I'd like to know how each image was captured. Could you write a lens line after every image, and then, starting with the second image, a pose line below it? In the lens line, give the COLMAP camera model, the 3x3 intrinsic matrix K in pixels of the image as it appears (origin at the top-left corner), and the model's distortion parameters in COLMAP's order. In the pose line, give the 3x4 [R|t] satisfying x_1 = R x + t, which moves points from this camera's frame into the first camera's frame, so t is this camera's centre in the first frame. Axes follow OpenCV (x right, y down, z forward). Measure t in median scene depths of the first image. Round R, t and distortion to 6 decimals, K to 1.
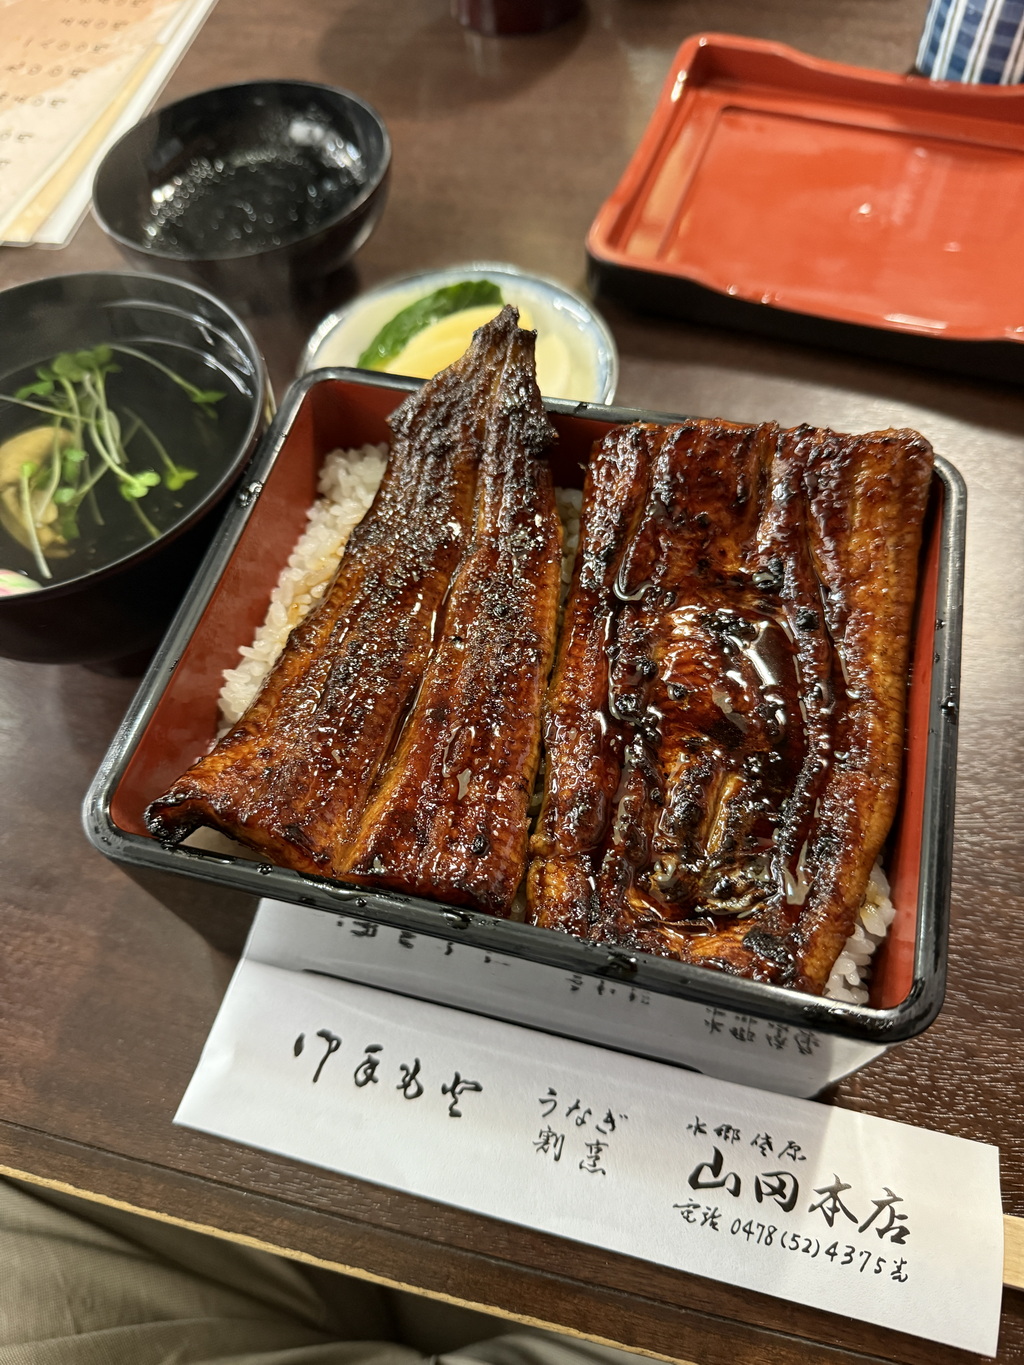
lens RADIAL K [[1039.7, 0, 512.0], [0, 1039.7, 682.5], [0, 0, 1]] dist [-0.061292, -0.003807]
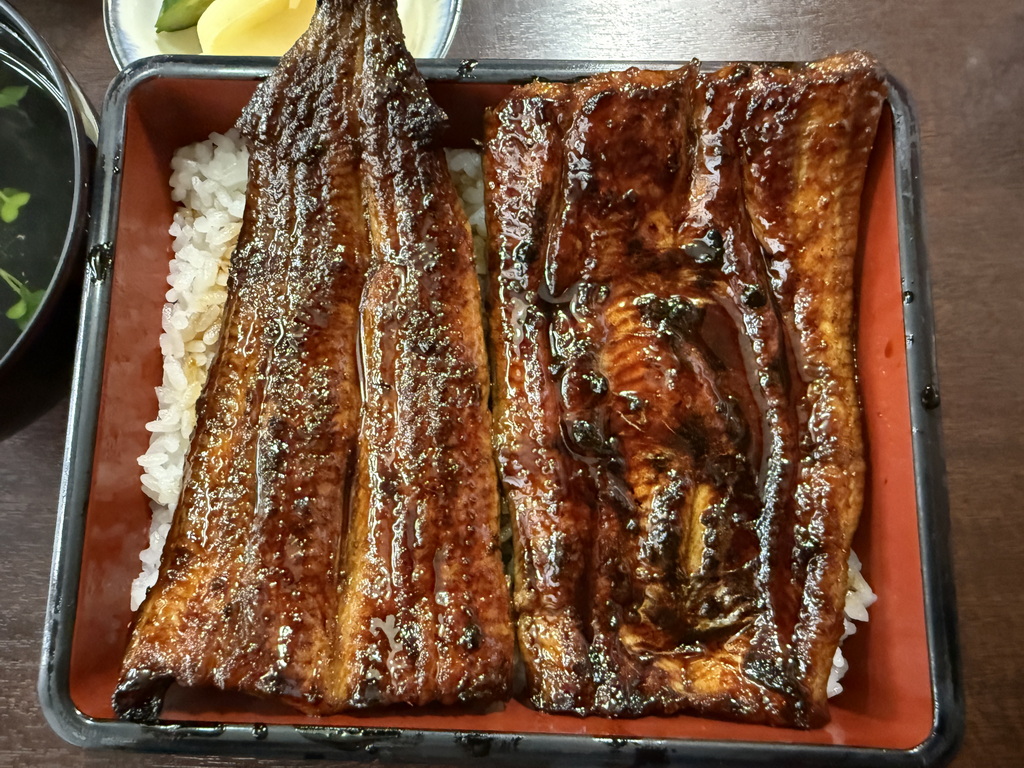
lens RADIAL K [[766.0, 0, 445.1], [0, 766.0, 383.7], [0, 0, 1]] dist [-0.111018, 0.128219]
pose [[0.974780, -0.211079, 0.072457, -0.046894], [0.171914, 0.917249, 0.359304, -0.260720], [-0.142303, -0.337786, 0.930403, 0.358438]]
